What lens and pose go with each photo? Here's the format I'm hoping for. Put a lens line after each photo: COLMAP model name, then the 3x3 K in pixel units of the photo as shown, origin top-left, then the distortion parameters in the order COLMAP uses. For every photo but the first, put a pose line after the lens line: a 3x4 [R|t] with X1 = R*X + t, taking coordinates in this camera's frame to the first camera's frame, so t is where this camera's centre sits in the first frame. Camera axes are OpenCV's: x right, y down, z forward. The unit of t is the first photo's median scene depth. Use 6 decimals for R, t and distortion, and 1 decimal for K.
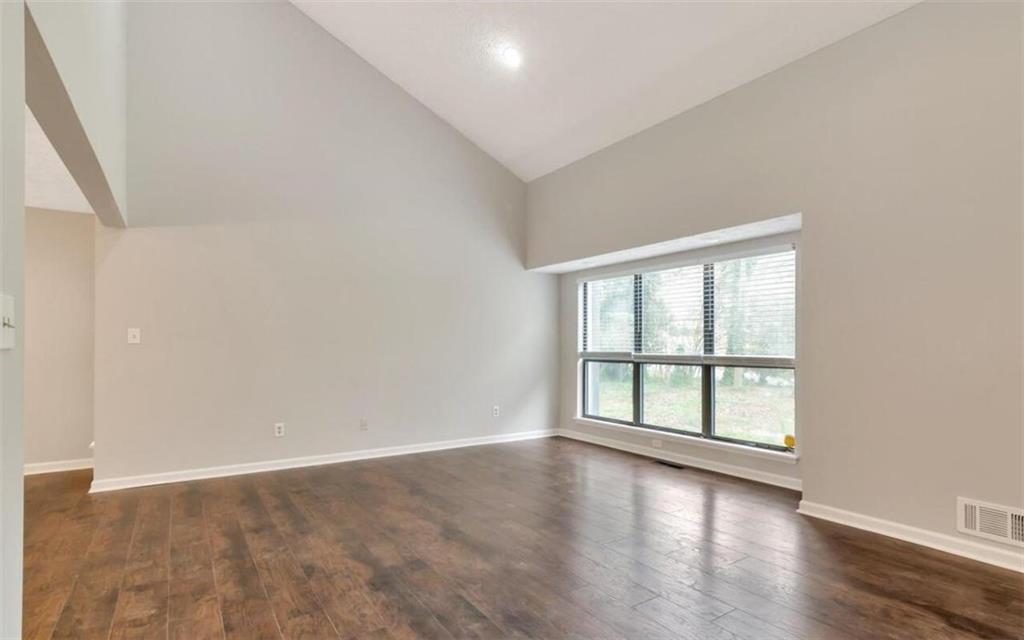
lens RADIAL K [[506.0, 0, 512.5], [0, 506.0, 342.6], [0, 0, 1]] dist [0.001891, 0.000140]
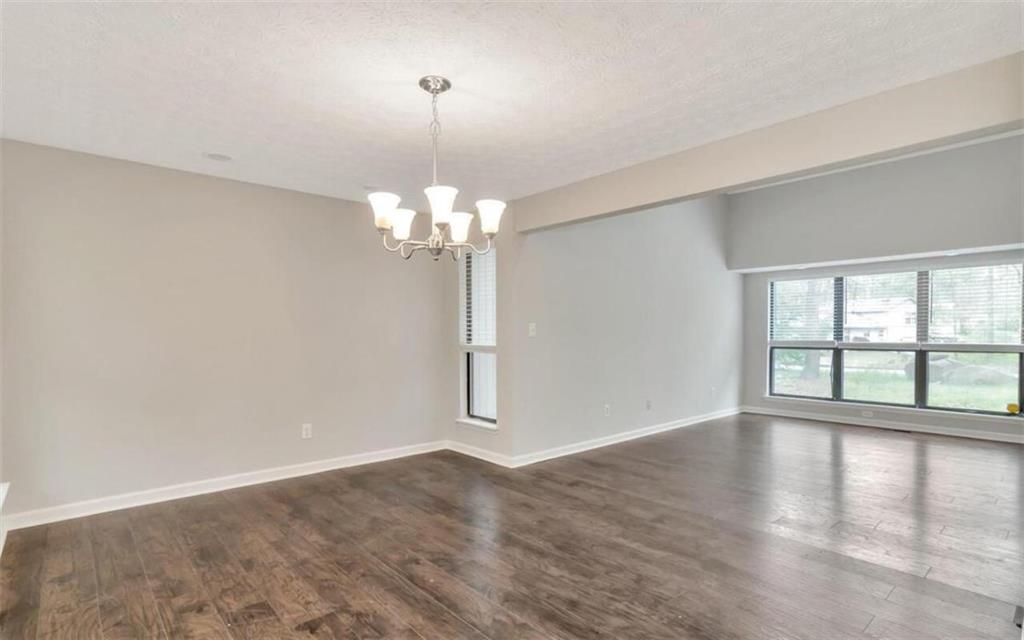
lens RADIAL K [[496.8, 0, 512.6], [0, 496.8, 344.2], [0, 0, 1]] dist [-0.000623, 0.000326]
pose [[0.989221, -0.006306, 0.146296, -0.635124], [0.001756, 0.999511, 0.031212, -0.010454], [-0.146422, -0.030619, 0.988748, -0.063342]]
